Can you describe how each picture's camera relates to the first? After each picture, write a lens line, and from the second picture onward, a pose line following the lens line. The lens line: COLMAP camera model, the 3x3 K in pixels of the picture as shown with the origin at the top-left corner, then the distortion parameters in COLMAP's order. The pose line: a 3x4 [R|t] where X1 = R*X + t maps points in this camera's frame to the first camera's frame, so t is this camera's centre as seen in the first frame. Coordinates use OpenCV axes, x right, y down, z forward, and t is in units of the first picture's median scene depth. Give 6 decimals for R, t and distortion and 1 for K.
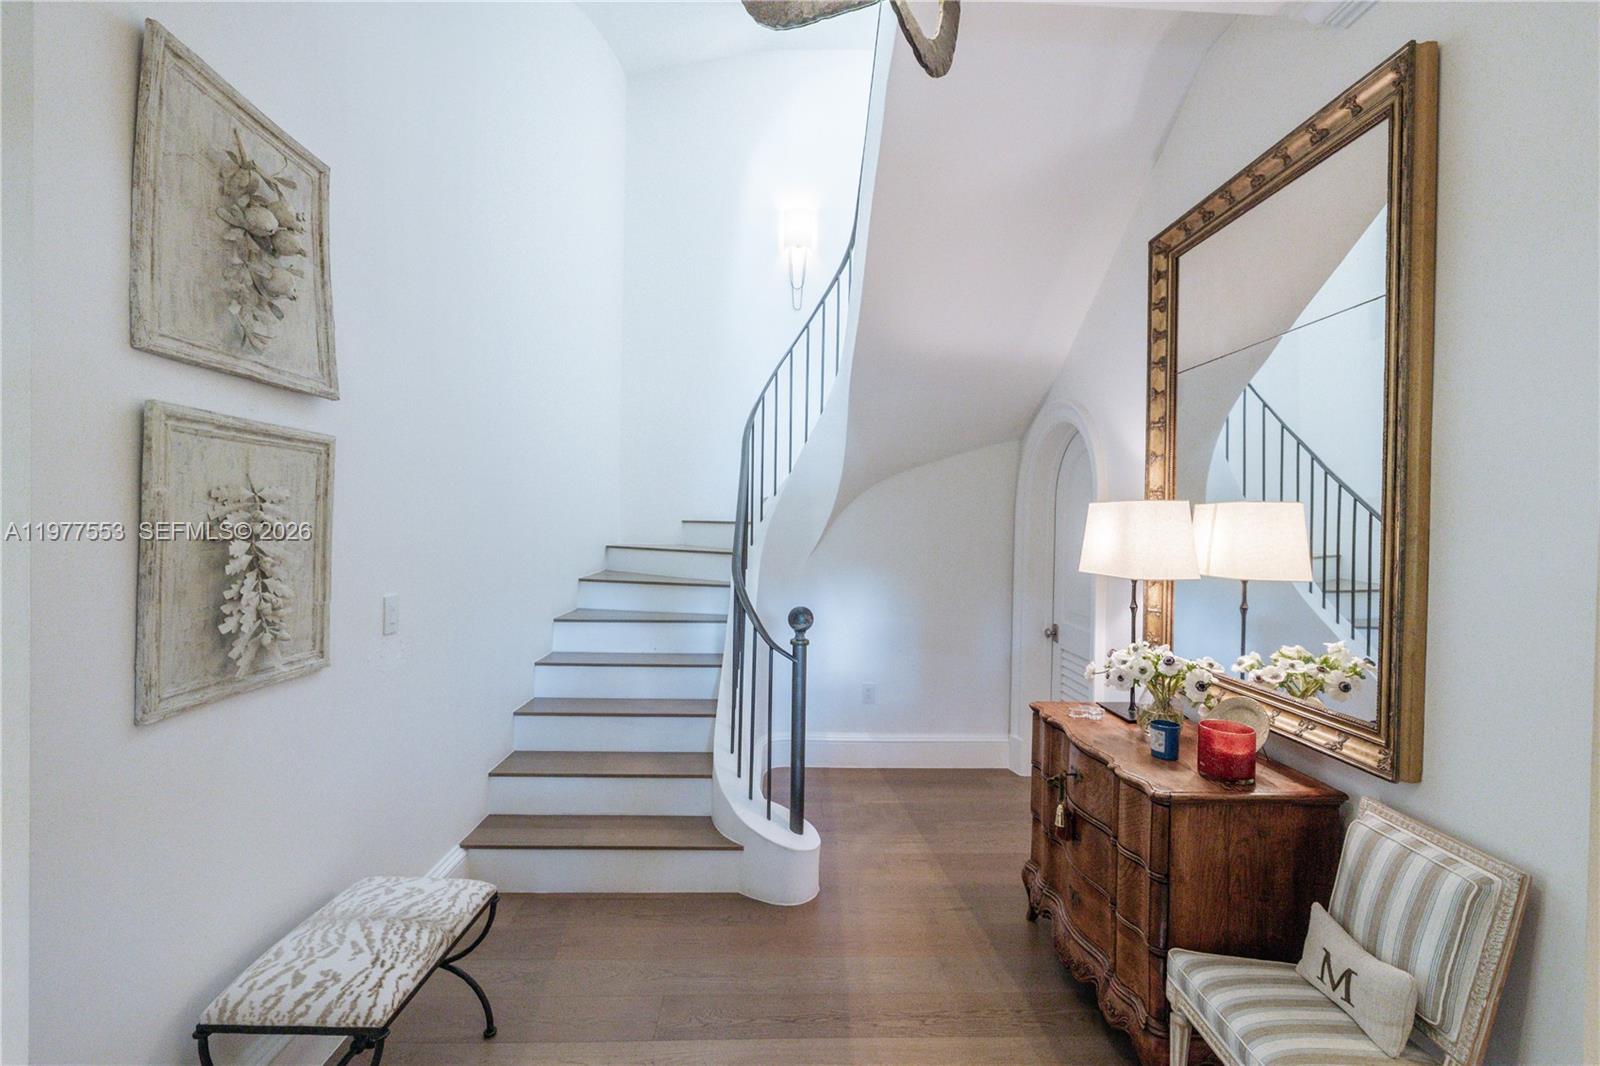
lens RADIAL K [[687.9, 0, 800.3], [0, 687.9, 520.0], [0, 0, 1]] dist [0.000011, 0.000277]
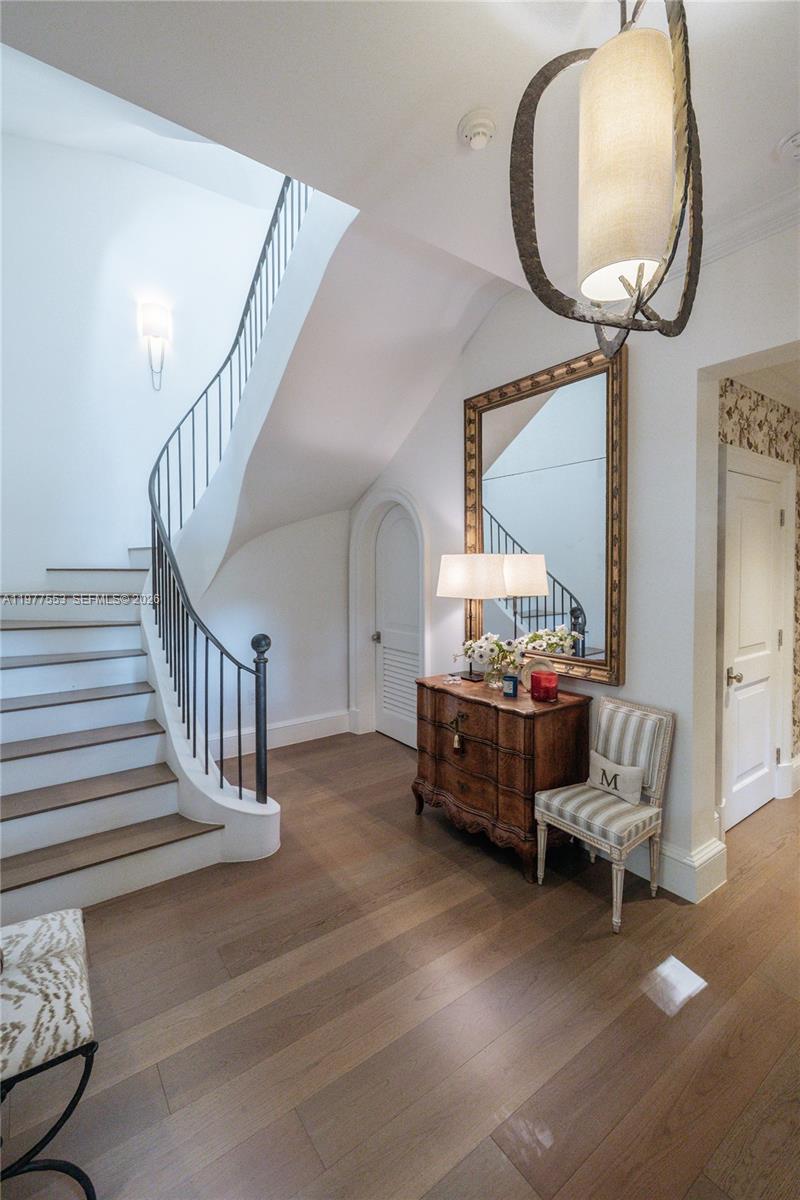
lens RADIAL K [[522.0, 0, 401.1], [0, 522.0, 569.6], [0, 0, 1]] dist [0.001604, -0.000791]
pose [[0.825381, -0.023415, 0.564091, -0.404421], [0.013164, 0.999666, 0.022233, -0.019841], [-0.564423, -0.010925, 0.825413, 0.021965]]
